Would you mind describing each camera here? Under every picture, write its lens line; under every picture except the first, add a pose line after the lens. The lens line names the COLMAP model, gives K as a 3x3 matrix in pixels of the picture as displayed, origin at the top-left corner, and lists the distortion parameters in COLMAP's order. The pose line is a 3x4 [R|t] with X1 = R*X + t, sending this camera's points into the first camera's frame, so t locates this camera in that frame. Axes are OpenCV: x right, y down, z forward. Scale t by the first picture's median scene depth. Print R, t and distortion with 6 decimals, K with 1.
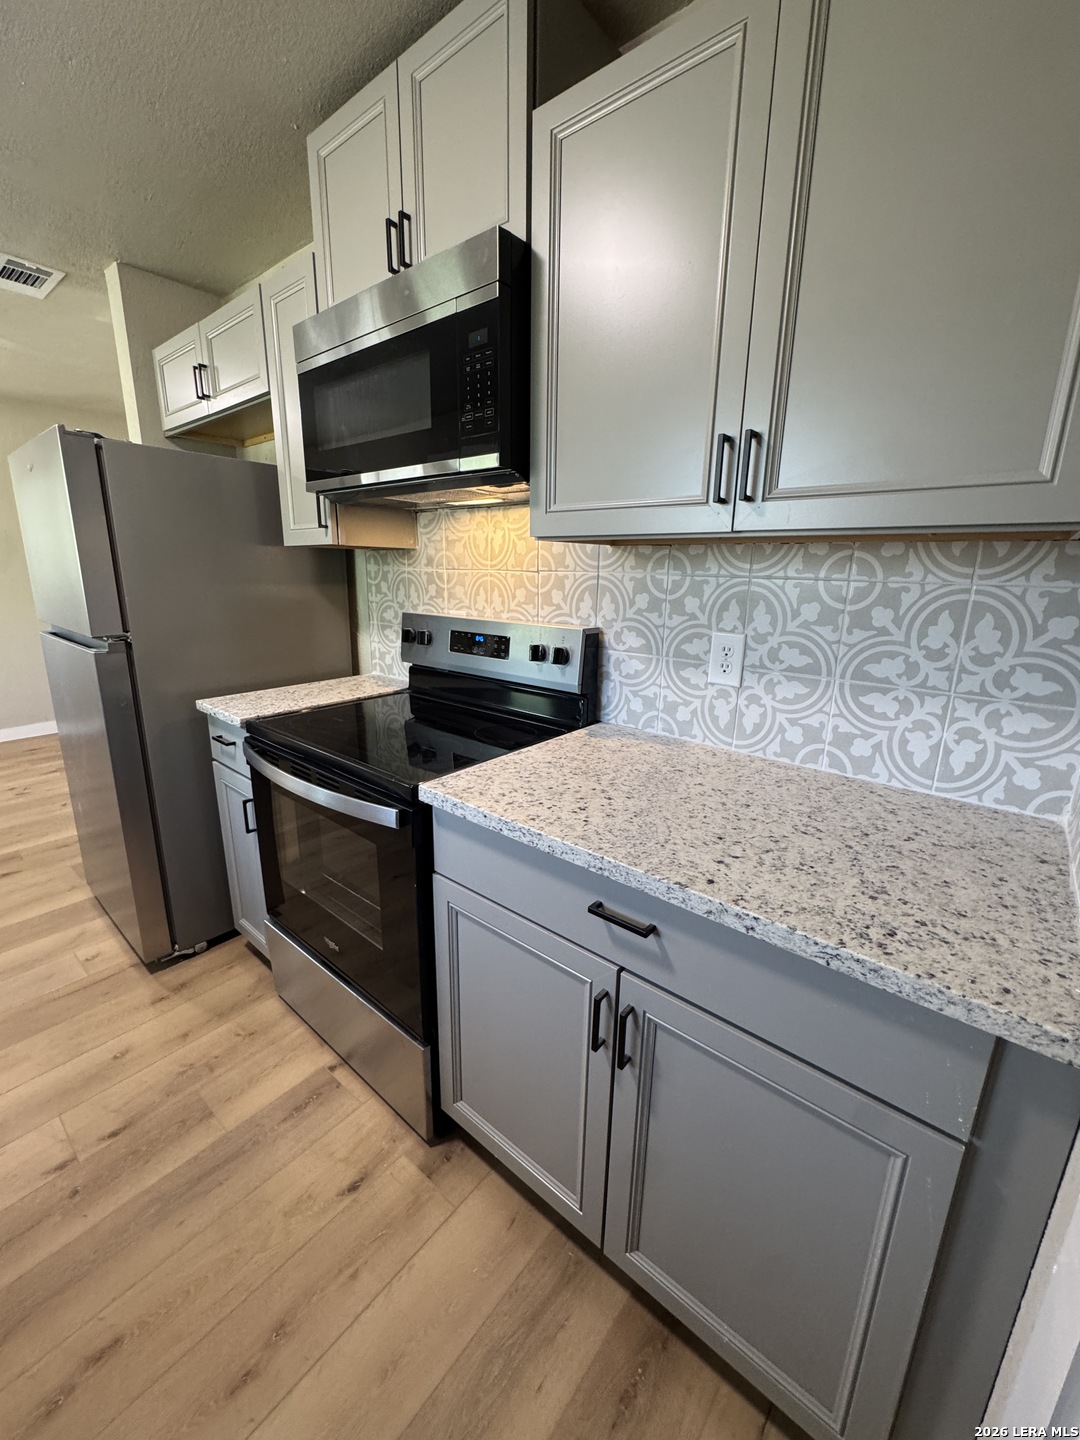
lens RADIAL K [[577.4, 0, 540.5], [0, 577.4, 718.5], [0, 0, 1]] dist [-0.004331, 0.000166]
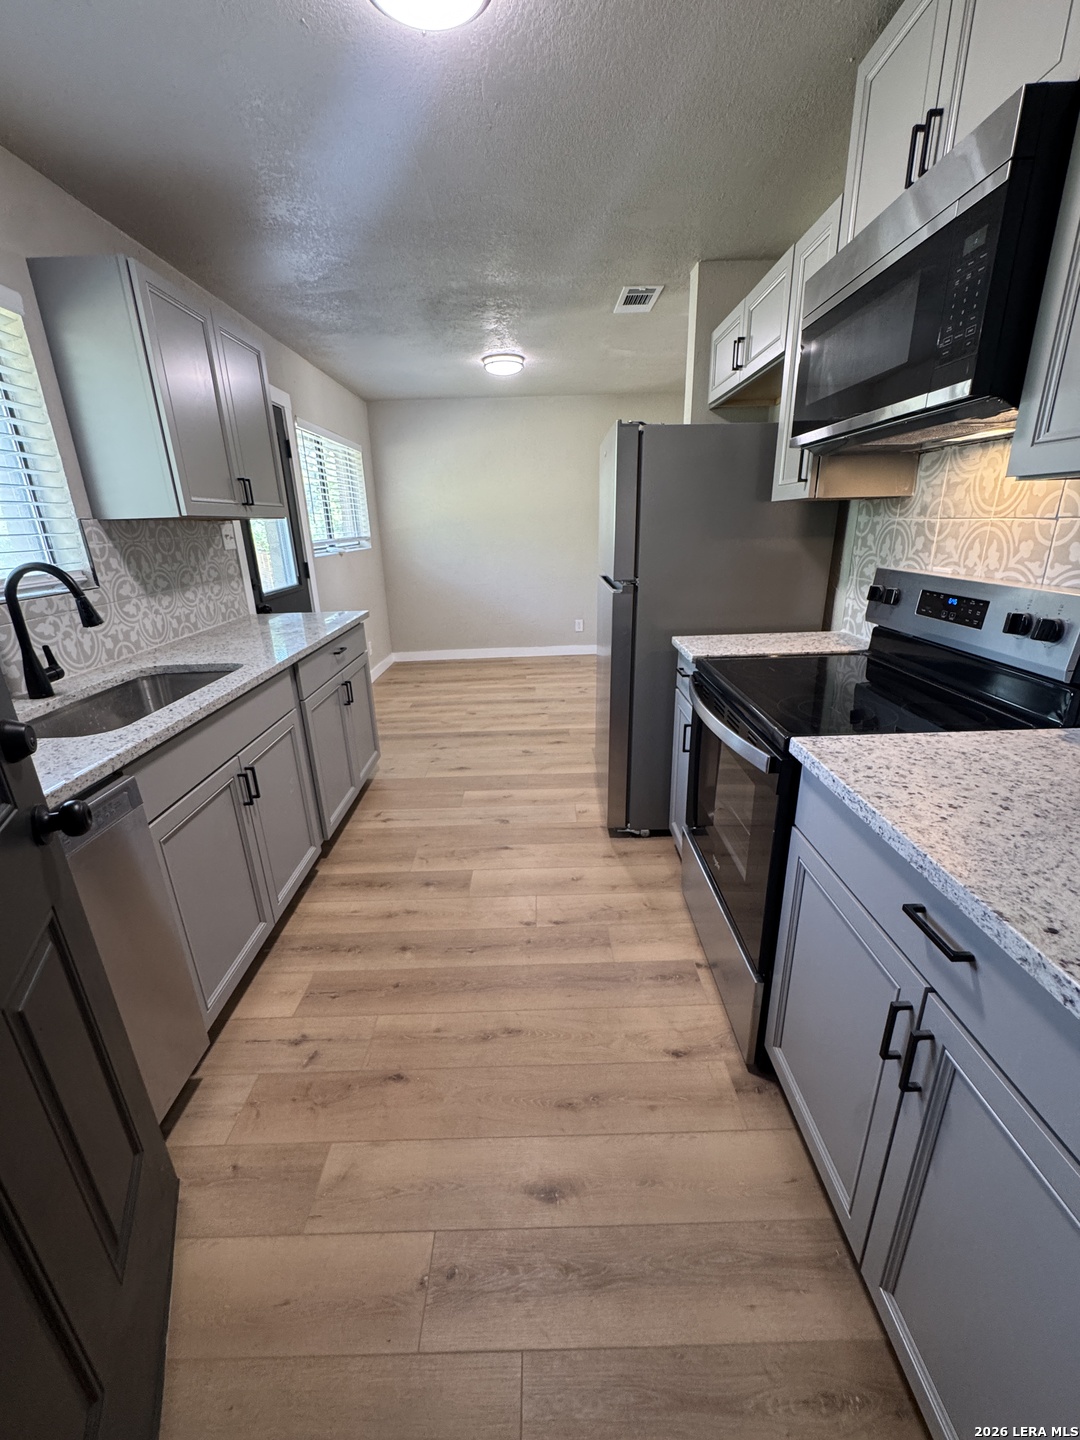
lens RADIAL K [[577.4, 0, 540.5], [0, 577.4, 718.5], [0, 0, 1]] dist [-0.004331, 0.000166]
pose [[0.641656, 0.216189, -0.735894, 0.178601], [-0.157251, 0.976153, 0.149658, -0.001425], [0.750700, 0.019691, 0.660350, -0.014958]]
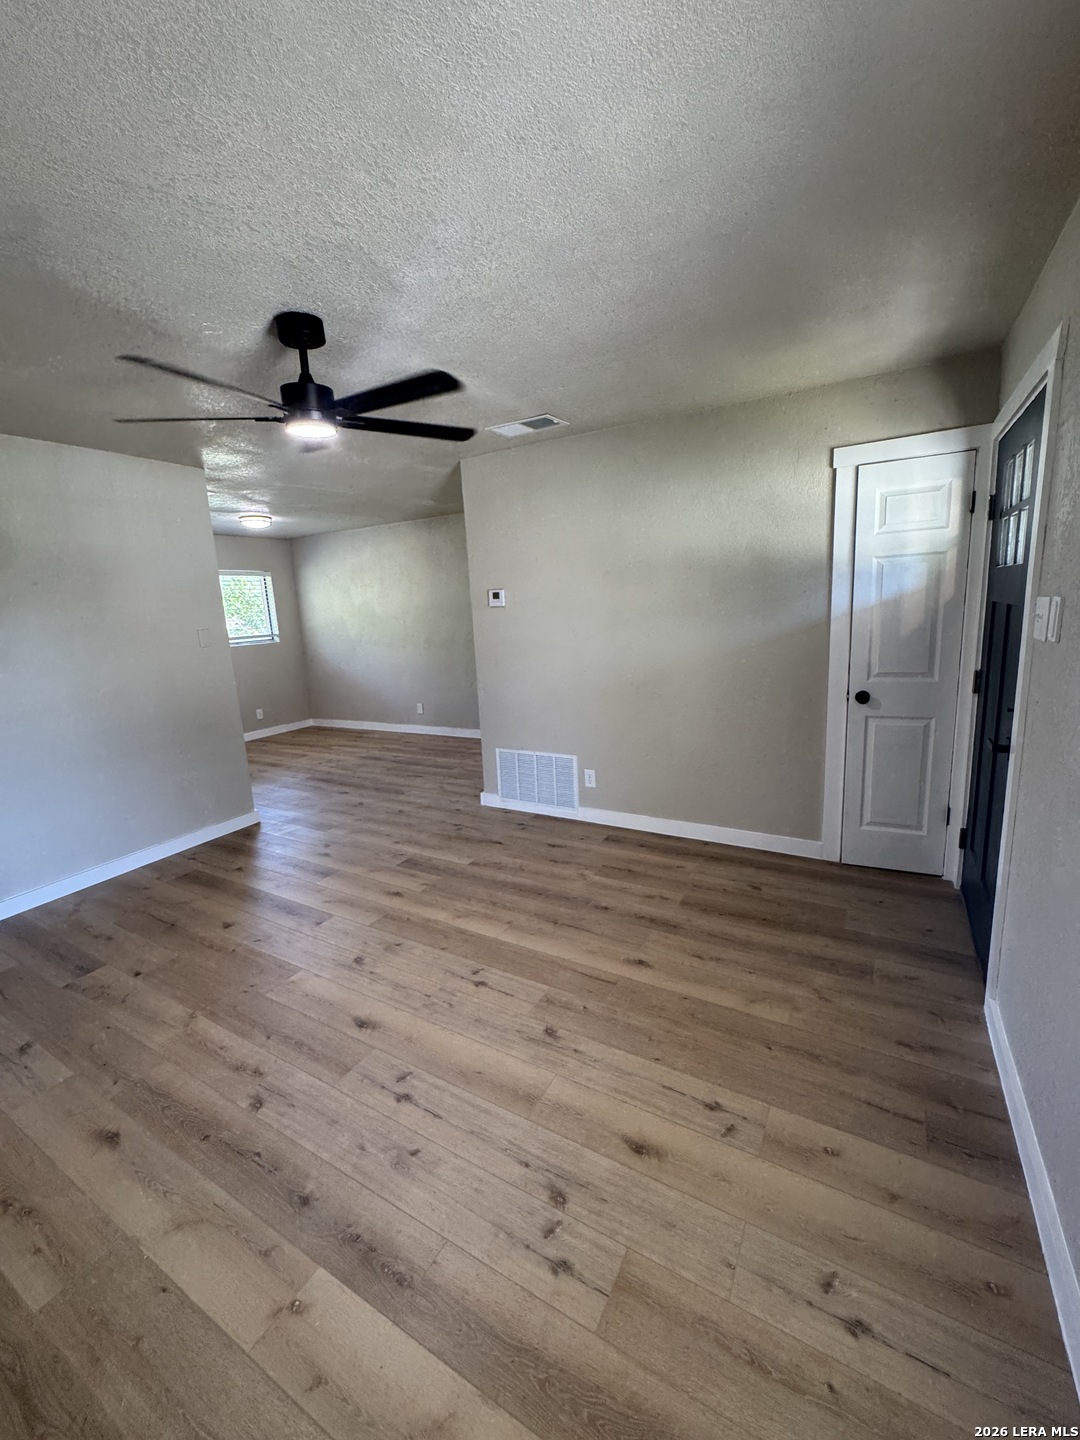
lens RADIAL K [[577.4, 0, 540.5], [0, 577.4, 718.5], [0, 0, 1]] dist [-0.004331, 0.000166]
pose [[0.161392, 0.168323, -0.972430, 1.789963], [-0.195700, 0.971239, 0.135637, -0.755383], [0.967292, 0.168413, 0.189691, 2.711667]]
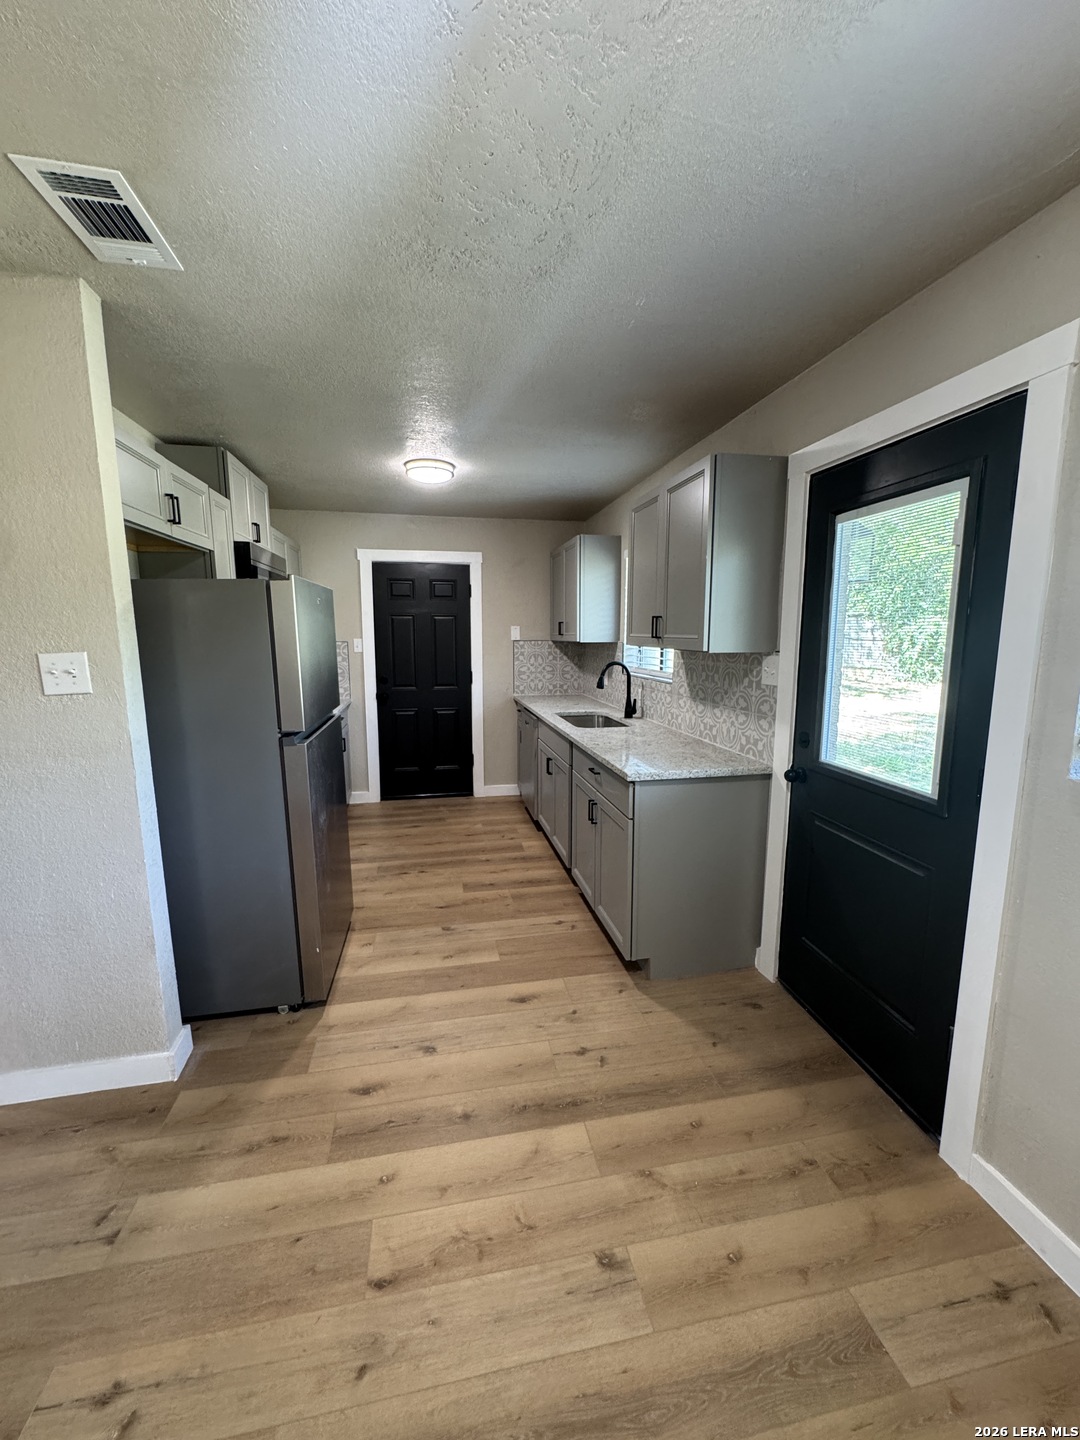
lens RADIAL K [[577.4, 0, 540.5], [0, 577.4, 718.5], [0, 0, 1]] dist [-0.004331, 0.000166]
pose [[-0.774157, -0.110774, 0.623225, -2.370474], [0.148685, 0.925199, 0.349140, -0.627934], [-0.615283, 0.362954, -0.699779, 1.889598]]
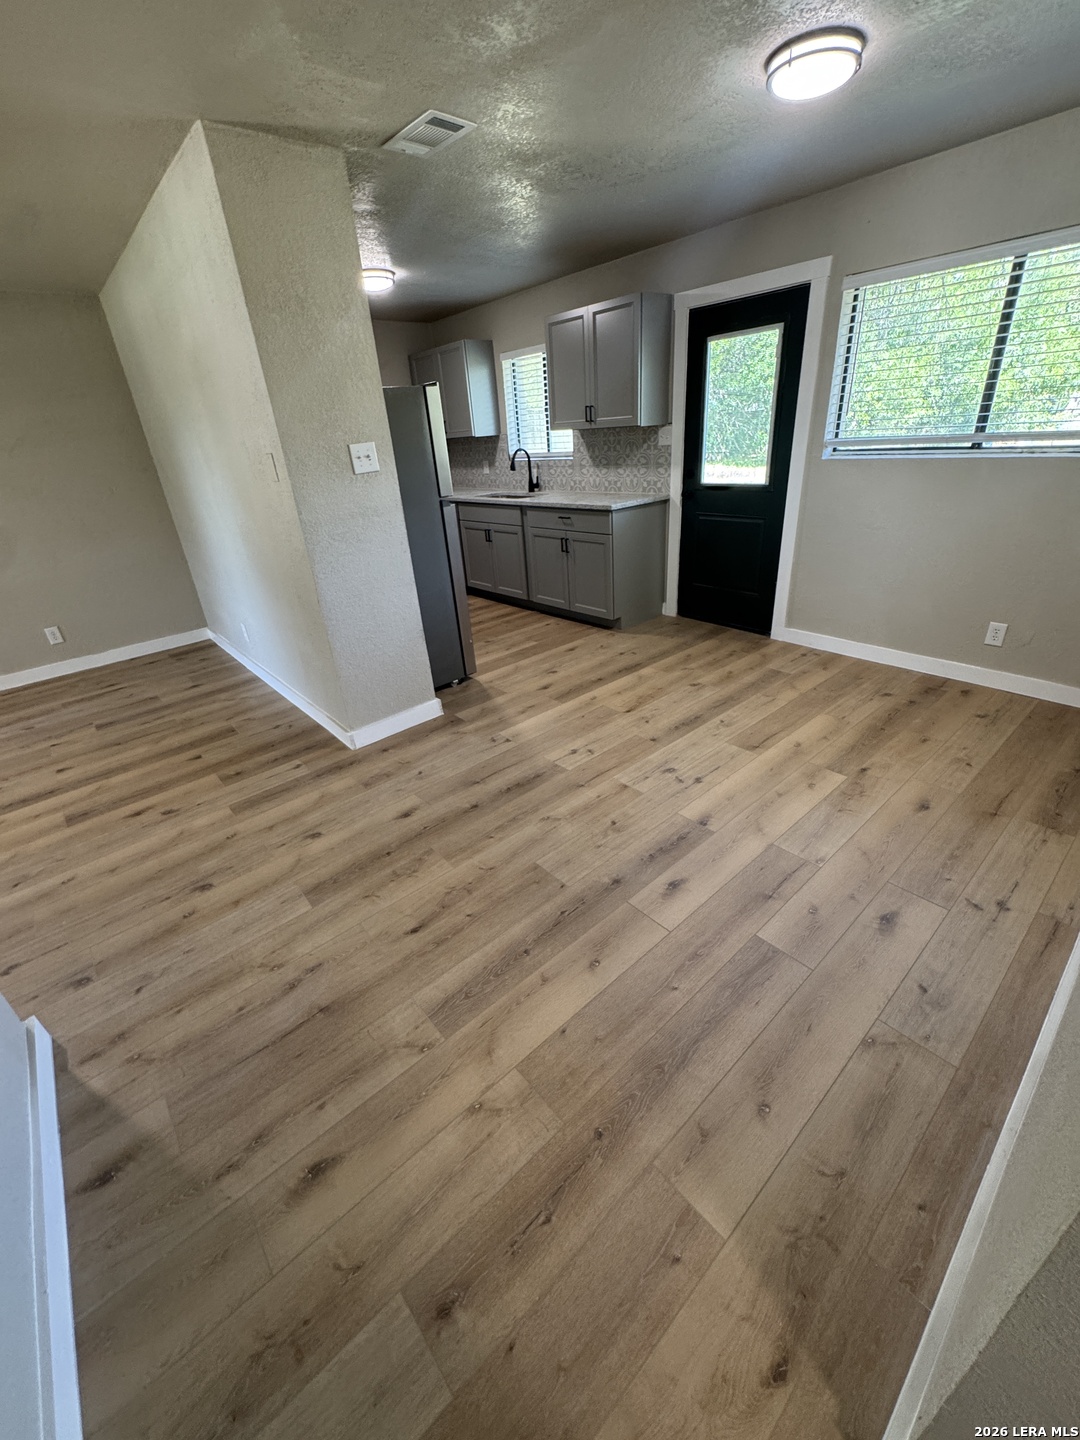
lens RADIAL K [[577.4, 0, 540.5], [0, 577.4, 718.5], [0, 0, 1]] dist [-0.004331, 0.000166]
pose [[-0.984994, -0.031269, 0.169734, -1.813218], [0.089602, 0.747885, 0.657754, -0.939337], [-0.147508, 0.663092, -0.733860, 3.263784]]
